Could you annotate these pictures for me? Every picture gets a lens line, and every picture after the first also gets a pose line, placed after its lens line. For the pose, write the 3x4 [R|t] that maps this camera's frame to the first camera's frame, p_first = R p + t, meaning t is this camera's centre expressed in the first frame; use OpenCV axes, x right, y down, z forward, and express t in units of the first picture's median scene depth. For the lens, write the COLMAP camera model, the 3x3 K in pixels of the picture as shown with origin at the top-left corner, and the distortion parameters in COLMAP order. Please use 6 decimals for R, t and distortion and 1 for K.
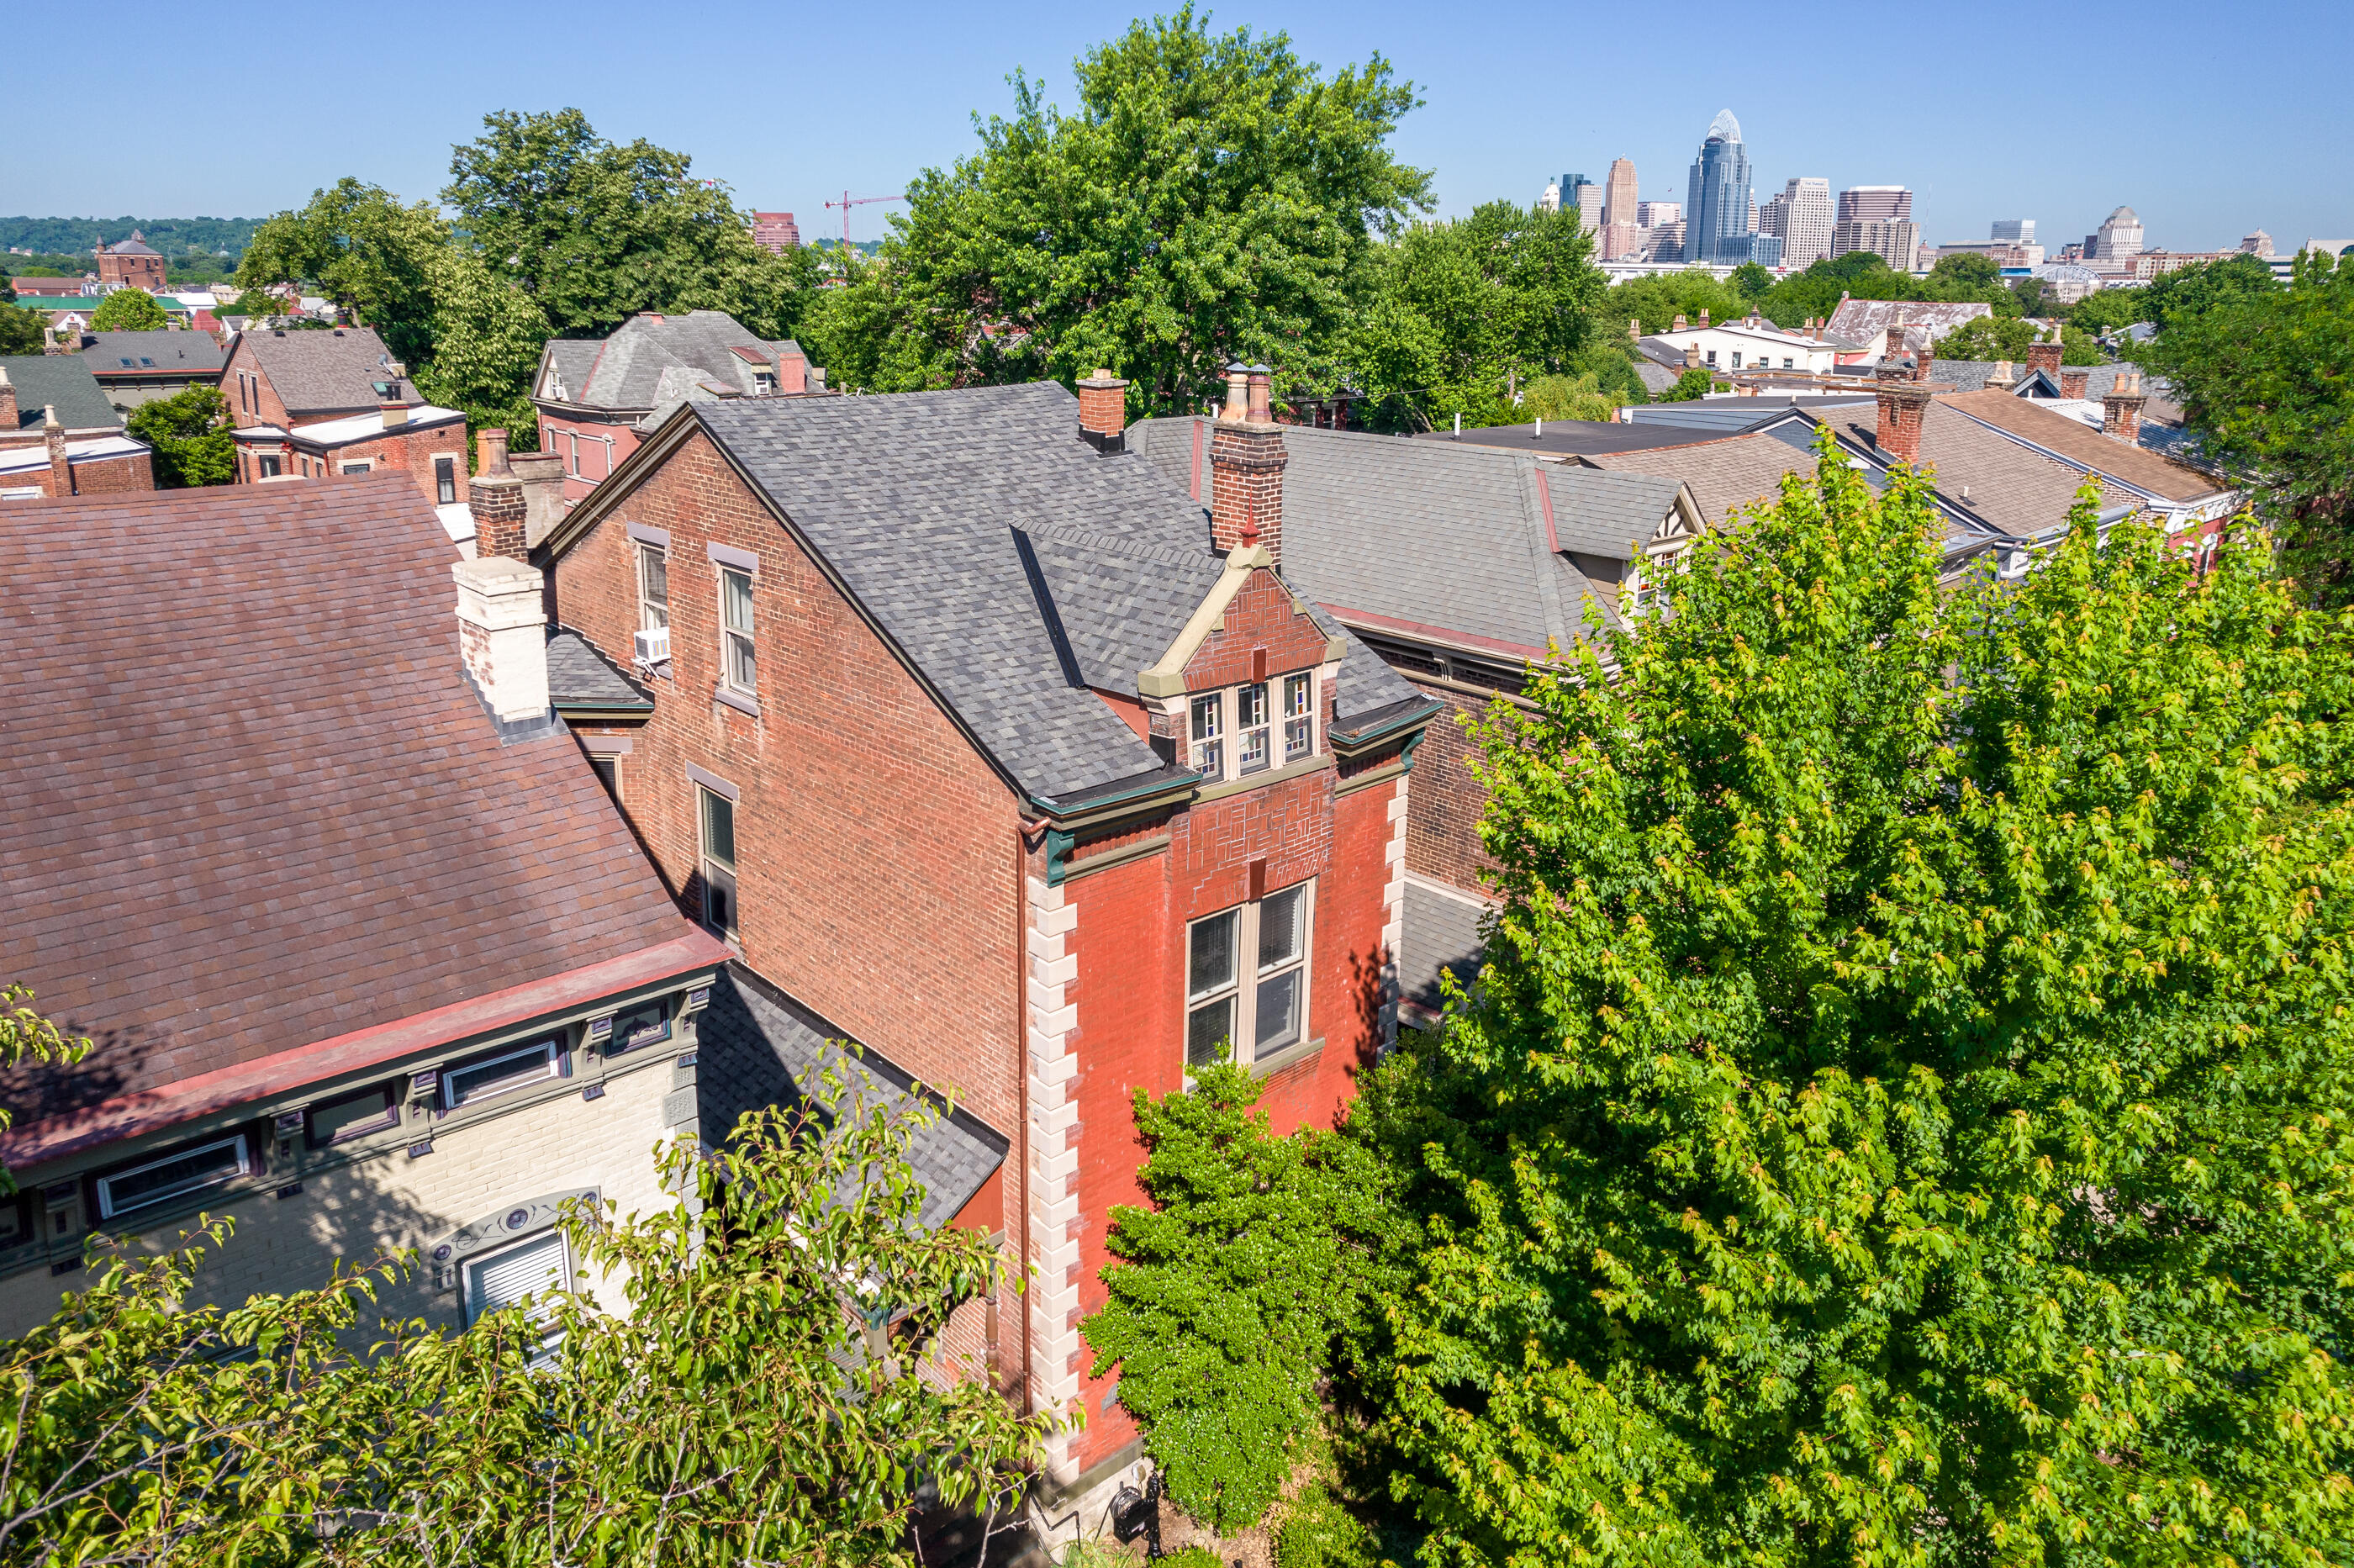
lens RADIAL K [[1563.9, 0, 1141.5], [0, 1563.9, 753.7], [0, 0, 1]] dist [-0.043505, 0.004626]
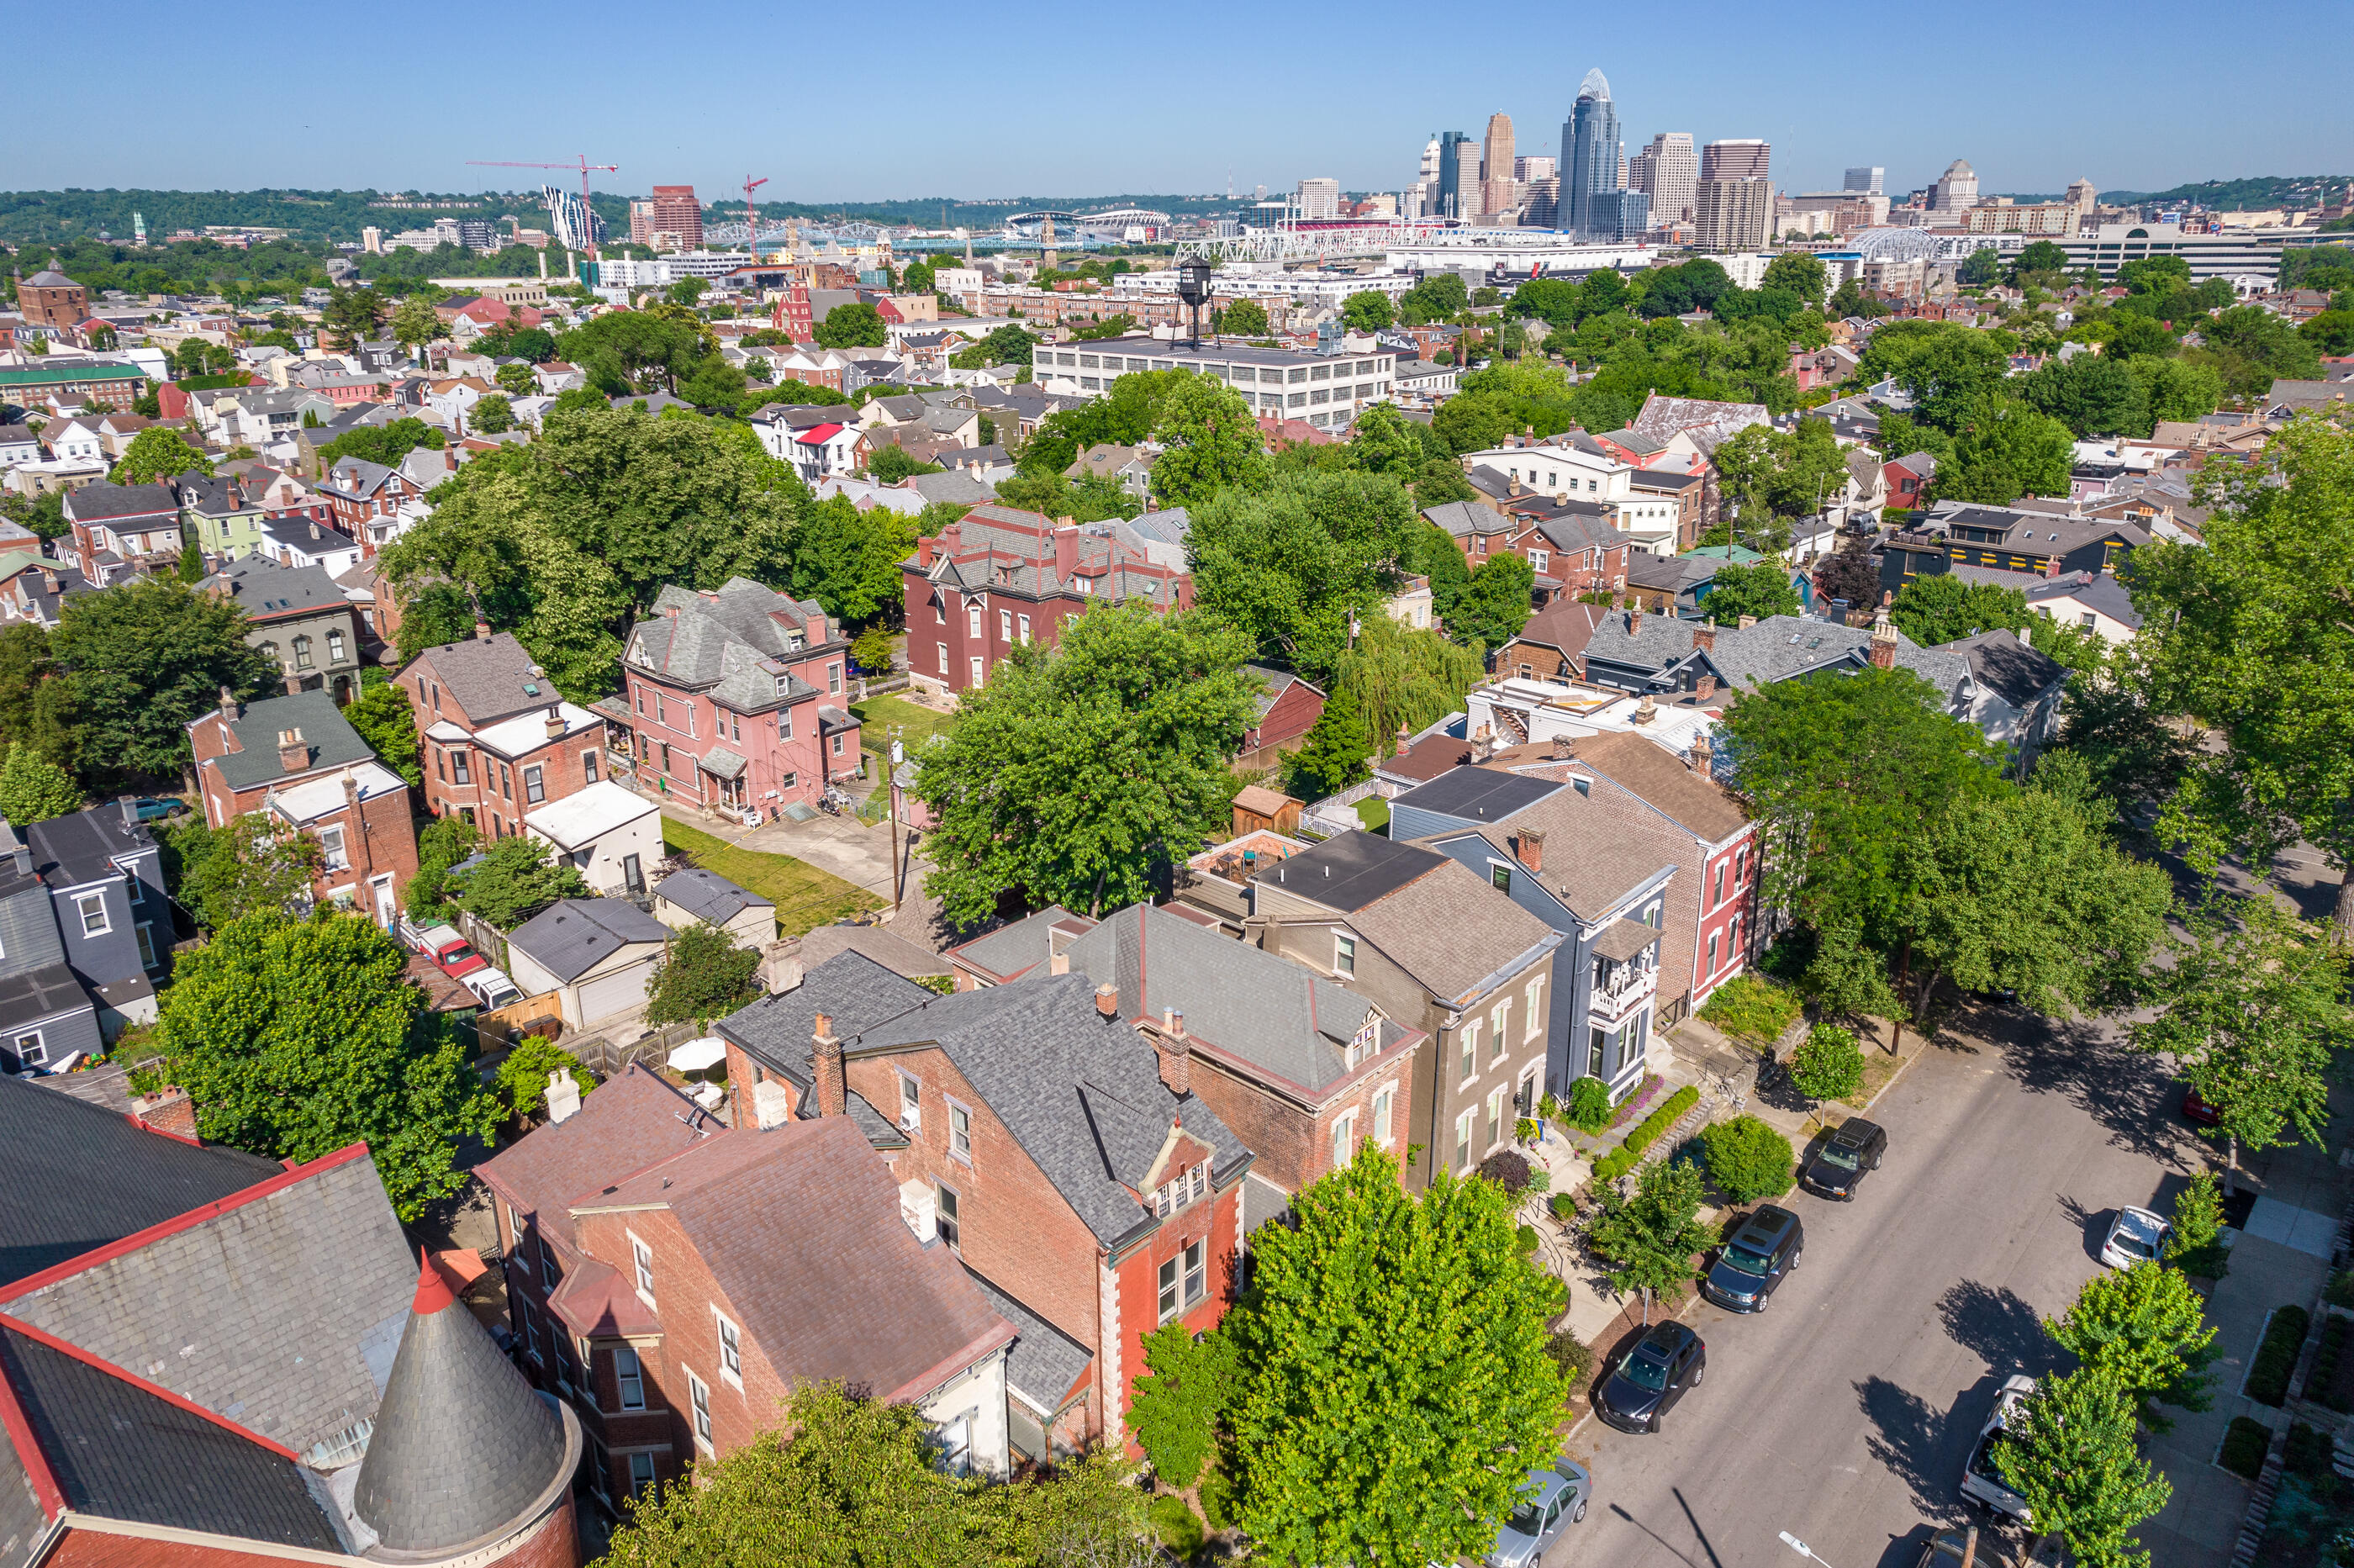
lens RADIAL K [[1542.2, 0, 1177.0], [0, 1542.2, 784.0], [0, 0, 1]] dist [-0.062173, -0.002420]
pose [[0.996211, -0.035528, 0.079386, -0.092223], [0.029745, 0.996897, 0.072882, -0.711674], [-0.081729, -0.070245, 0.994176, -1.207512]]
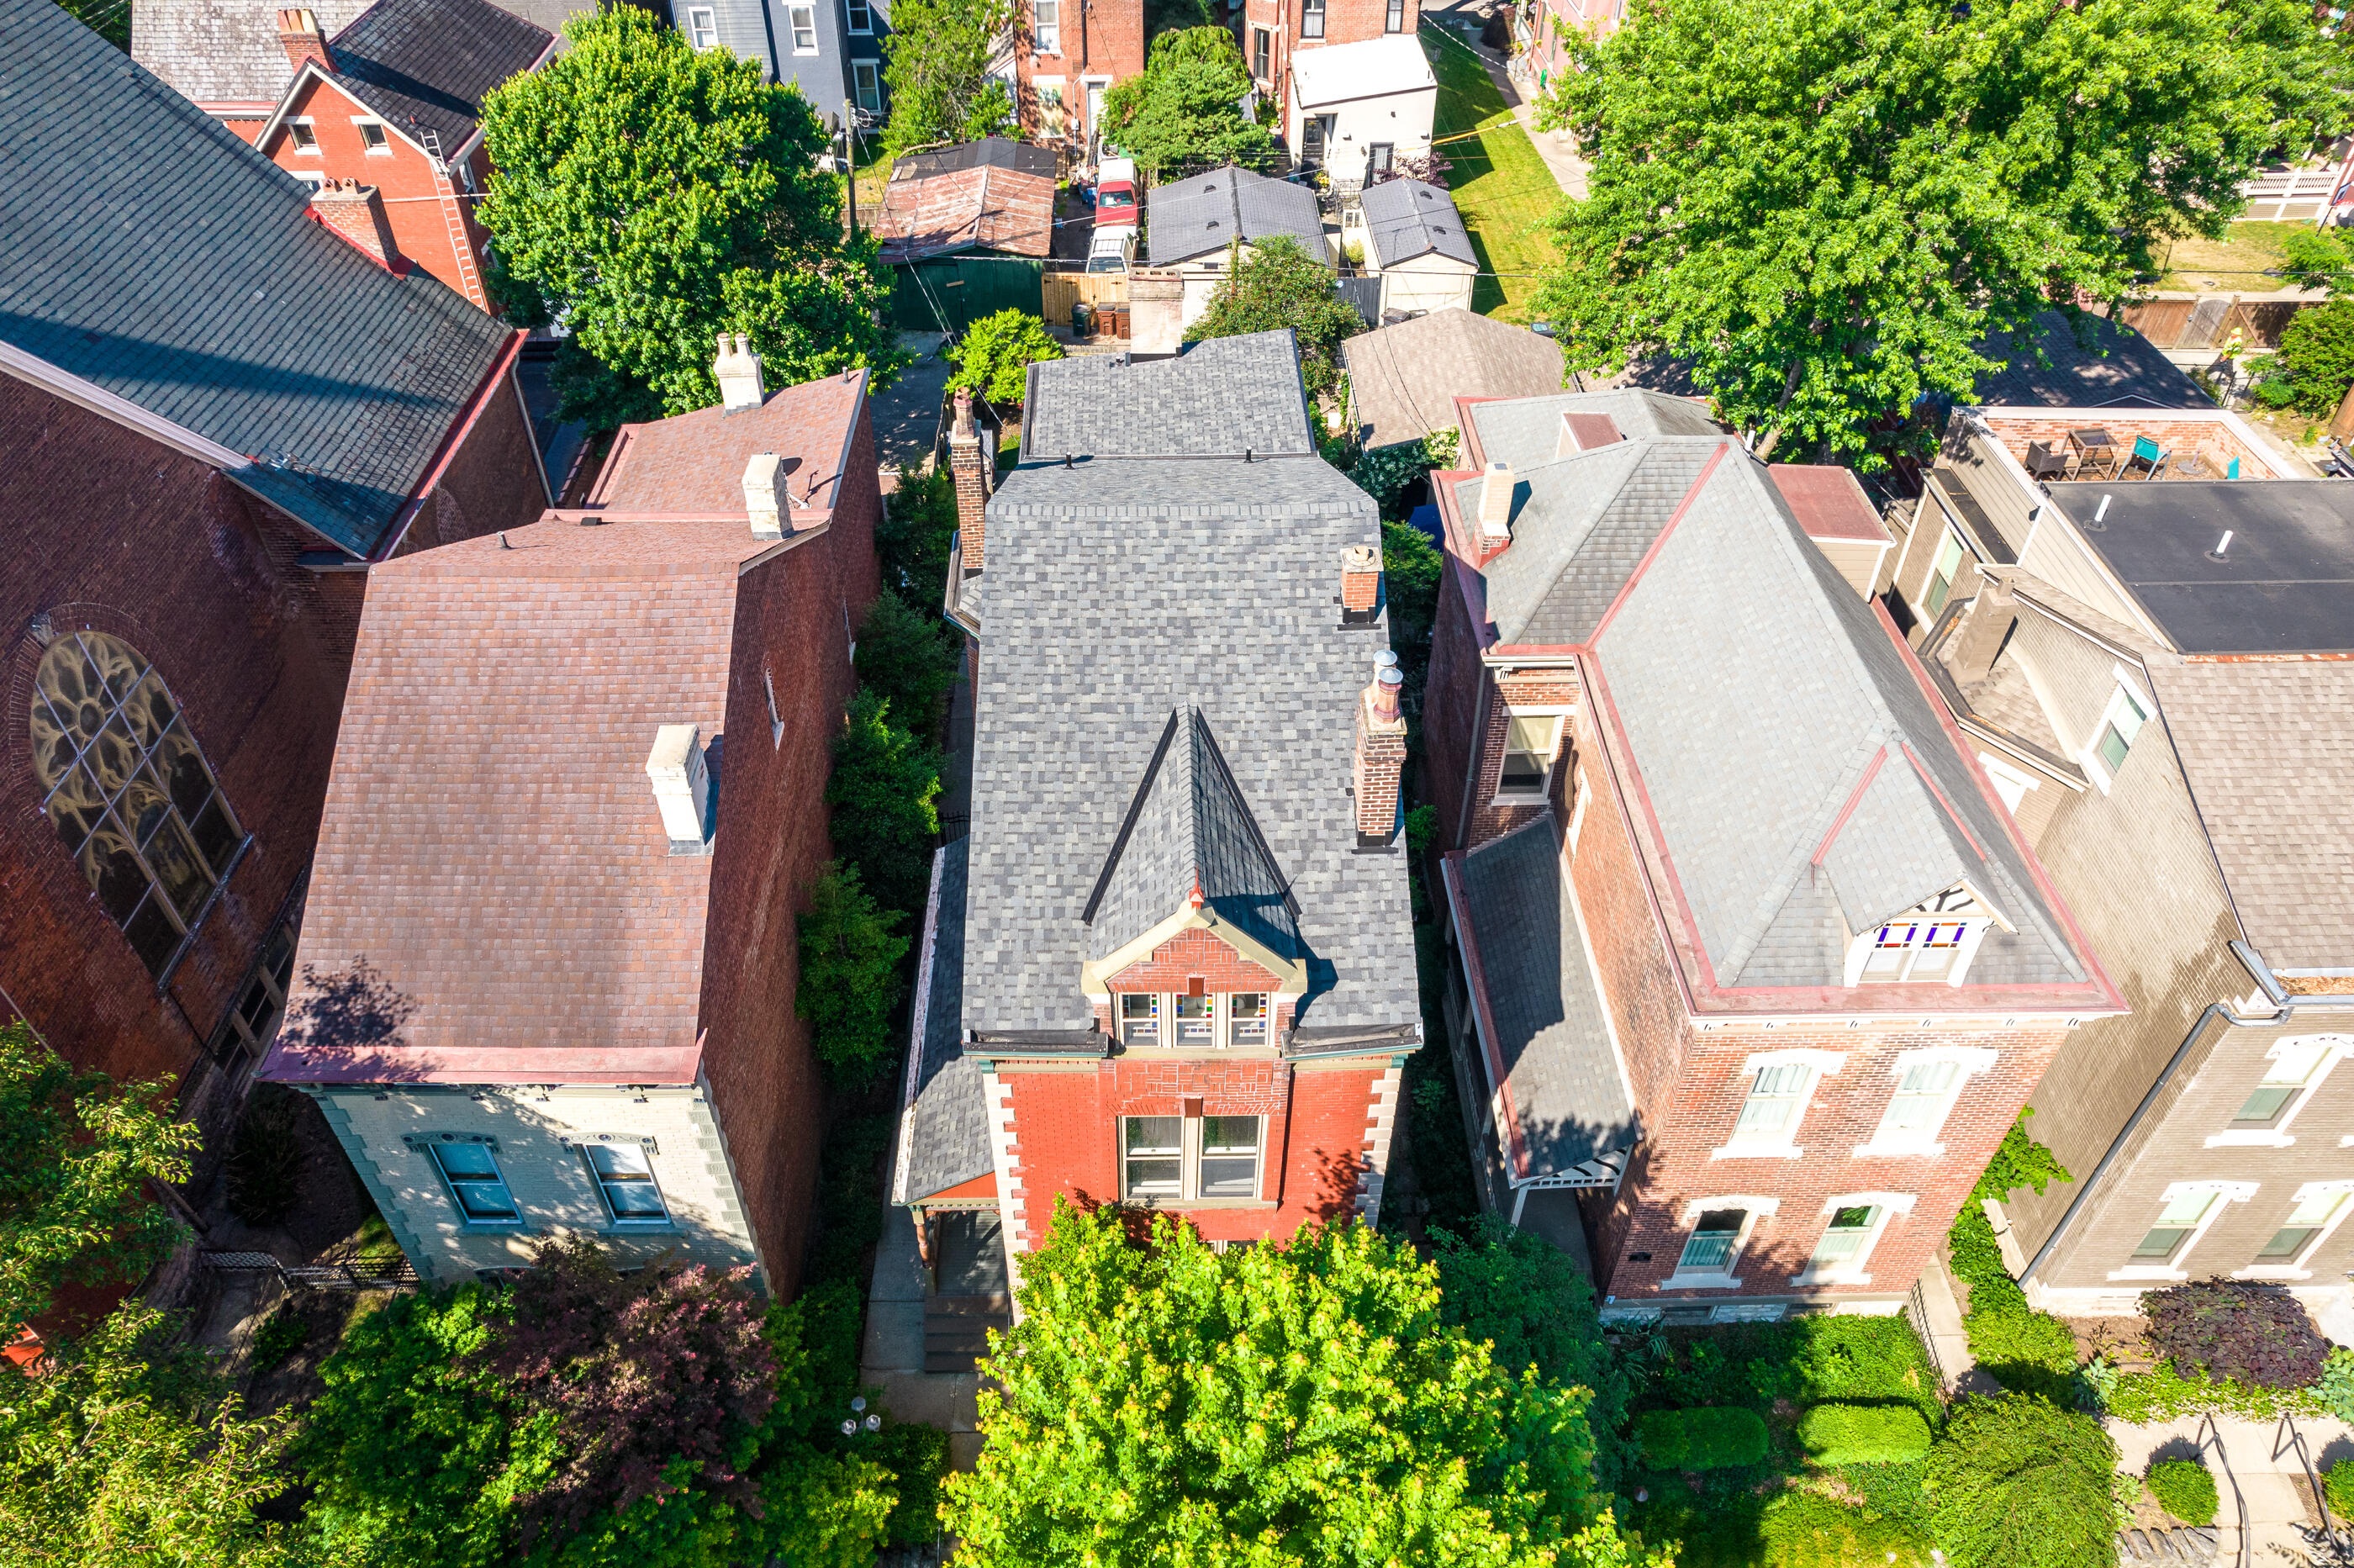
lens RADIAL K [[1563.9, 0, 1141.5], [0, 1563.9, 753.7], [0, 0, 1]] dist [-0.043505, 0.004626]
pose [[0.748671, 0.438186, -0.497479, 0.440507], [-0.182907, 0.857814, 0.480312, -0.612052], [0.637210, -0.268603, 0.722368, 0.144010]]
